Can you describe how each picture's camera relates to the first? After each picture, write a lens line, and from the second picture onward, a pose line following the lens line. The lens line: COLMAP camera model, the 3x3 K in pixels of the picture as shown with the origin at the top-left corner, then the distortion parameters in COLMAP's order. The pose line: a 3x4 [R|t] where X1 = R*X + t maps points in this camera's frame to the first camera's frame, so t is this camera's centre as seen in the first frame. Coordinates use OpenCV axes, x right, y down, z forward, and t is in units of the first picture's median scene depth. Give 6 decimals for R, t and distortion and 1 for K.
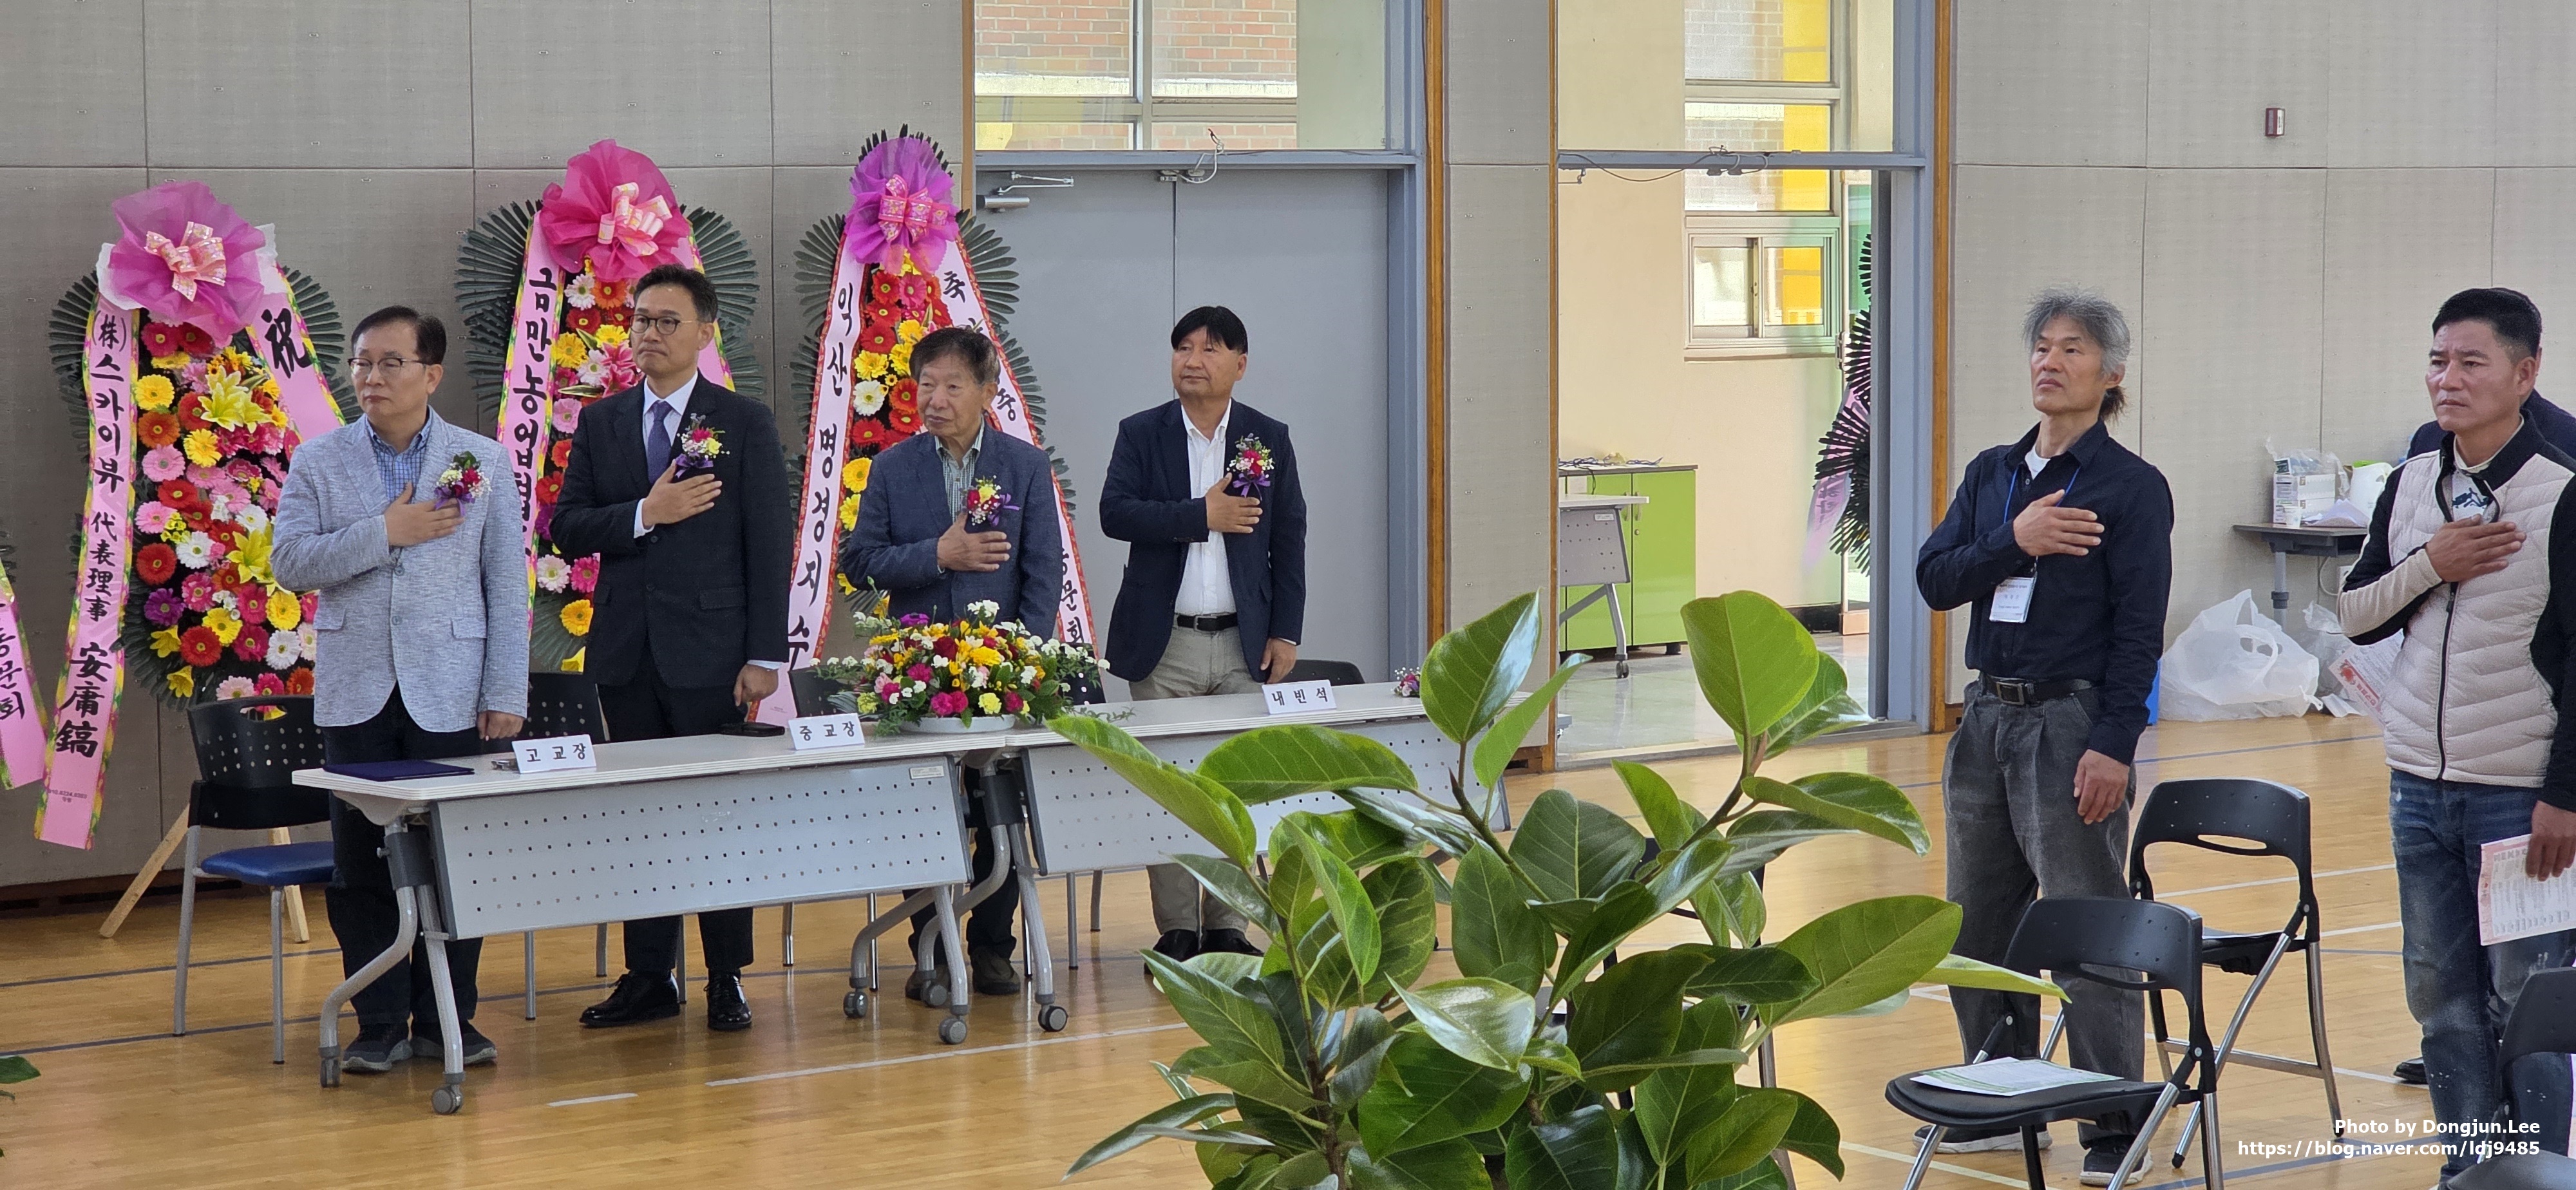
lens RADIAL K [[4800.4, 0, 1288.0], [0, 4800.4, 594.7], [0, 0, 1]] dist [-0.082482, 0.000000]
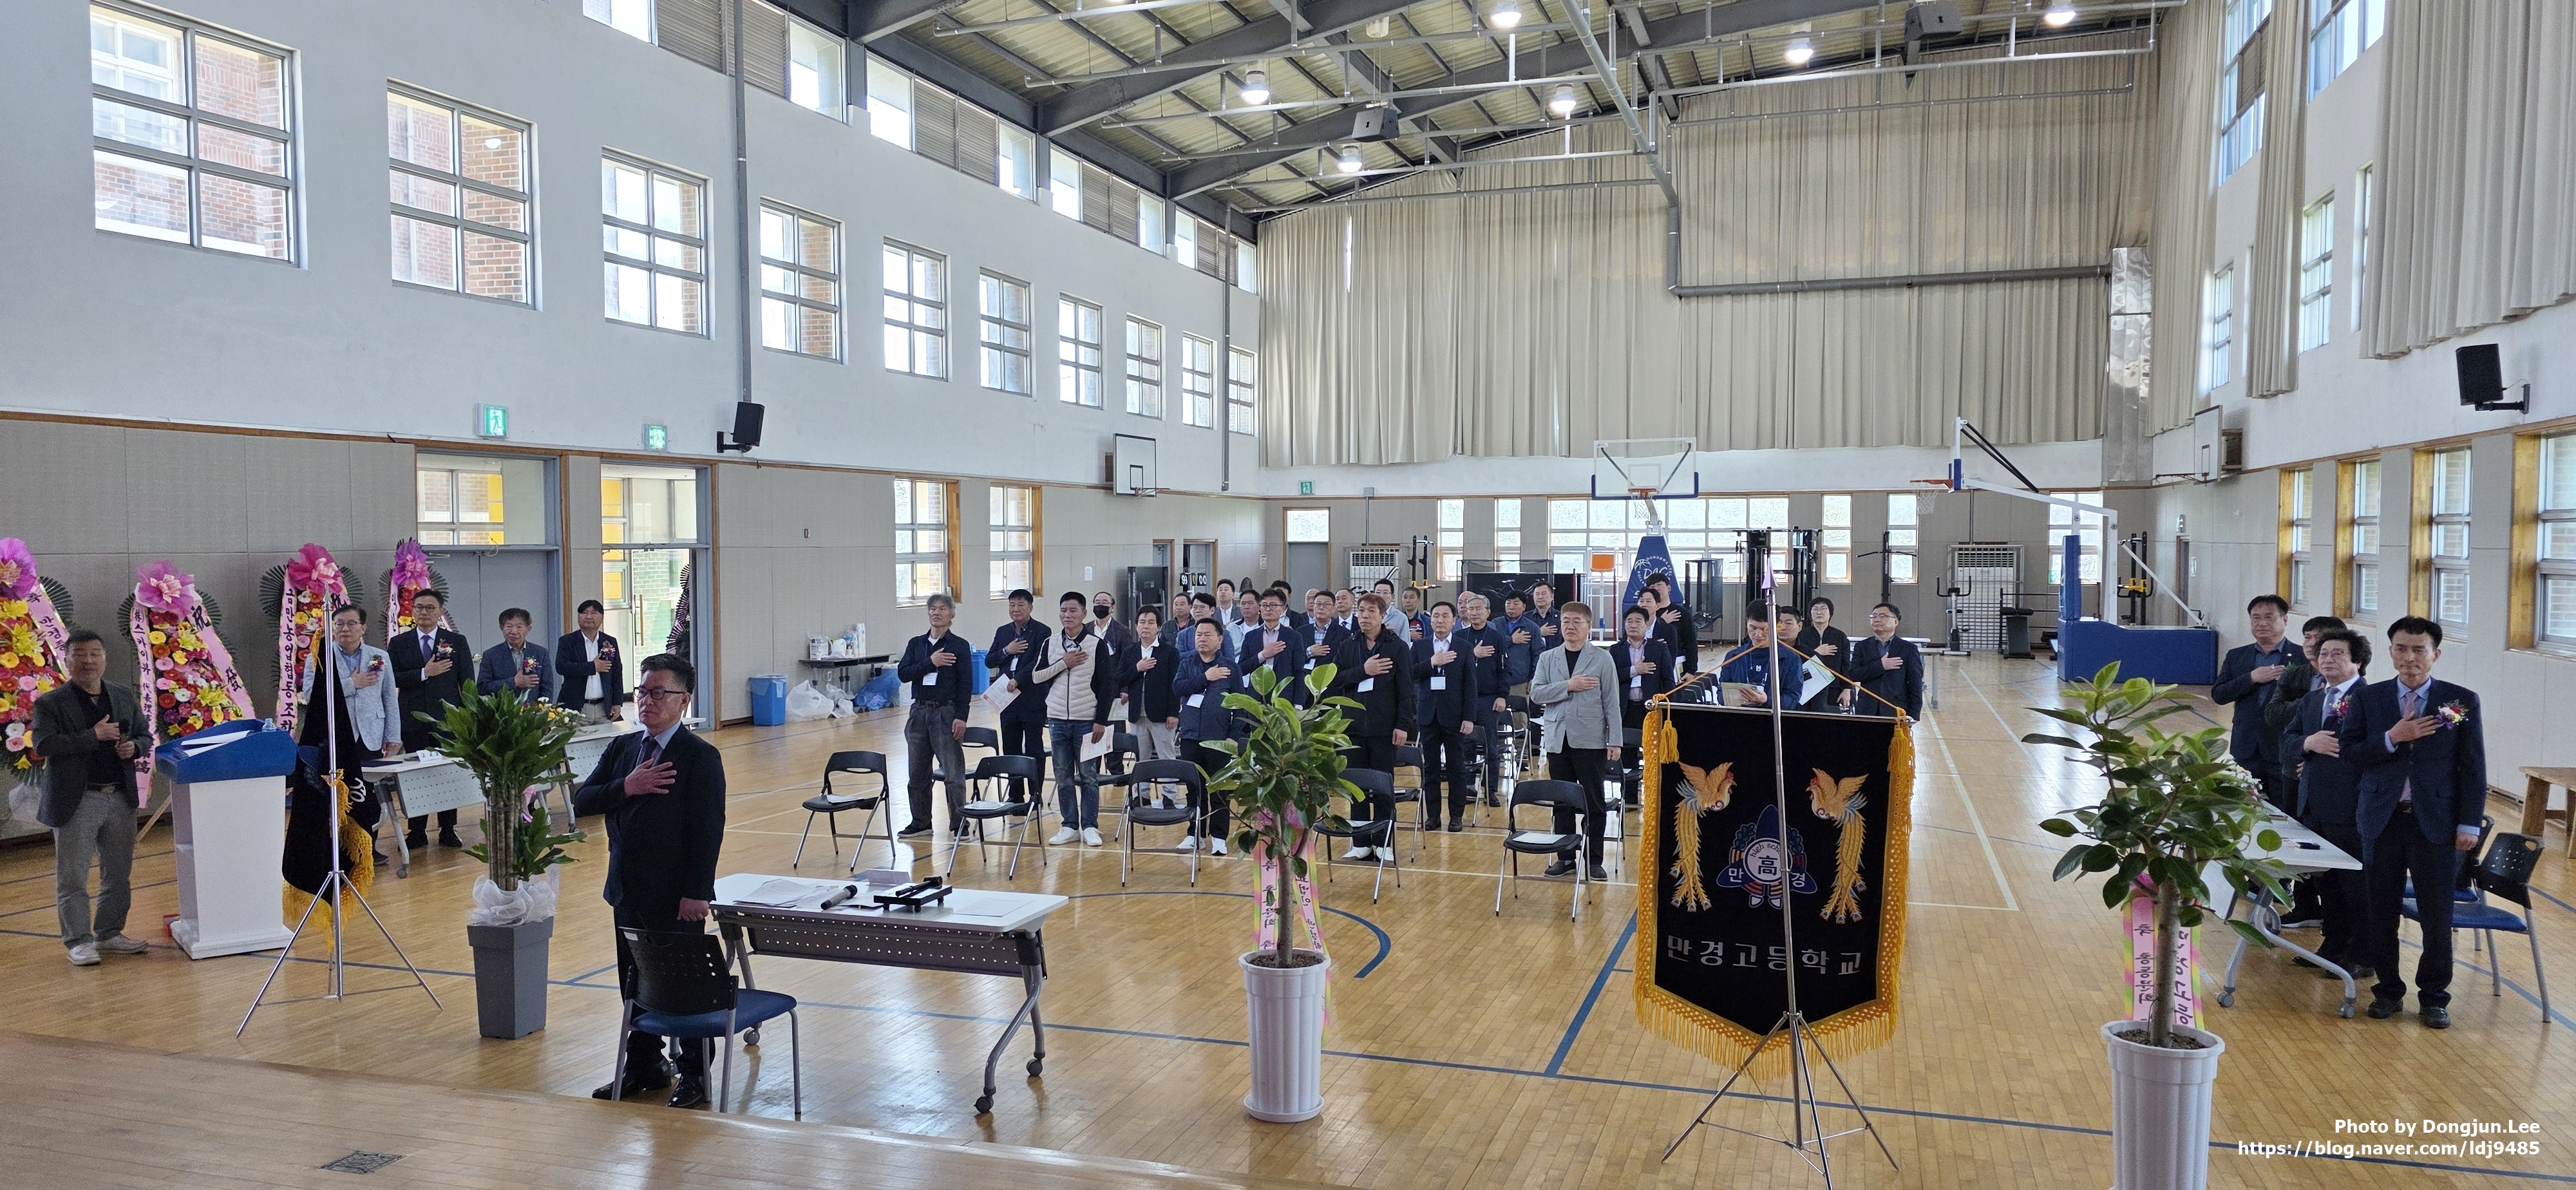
lens RADIAL K [[1653.8, 0, 1288.8], [0, 1653.8, 608.0], [0, 0, 1]] dist [0.000720, 0.000268]
pose [[0.817376, -0.020408, 0.575742, -0.255070], [0.045825, 0.998509, -0.029664, -0.002205], [-0.574278, 0.050630, 0.817093, -0.127235]]
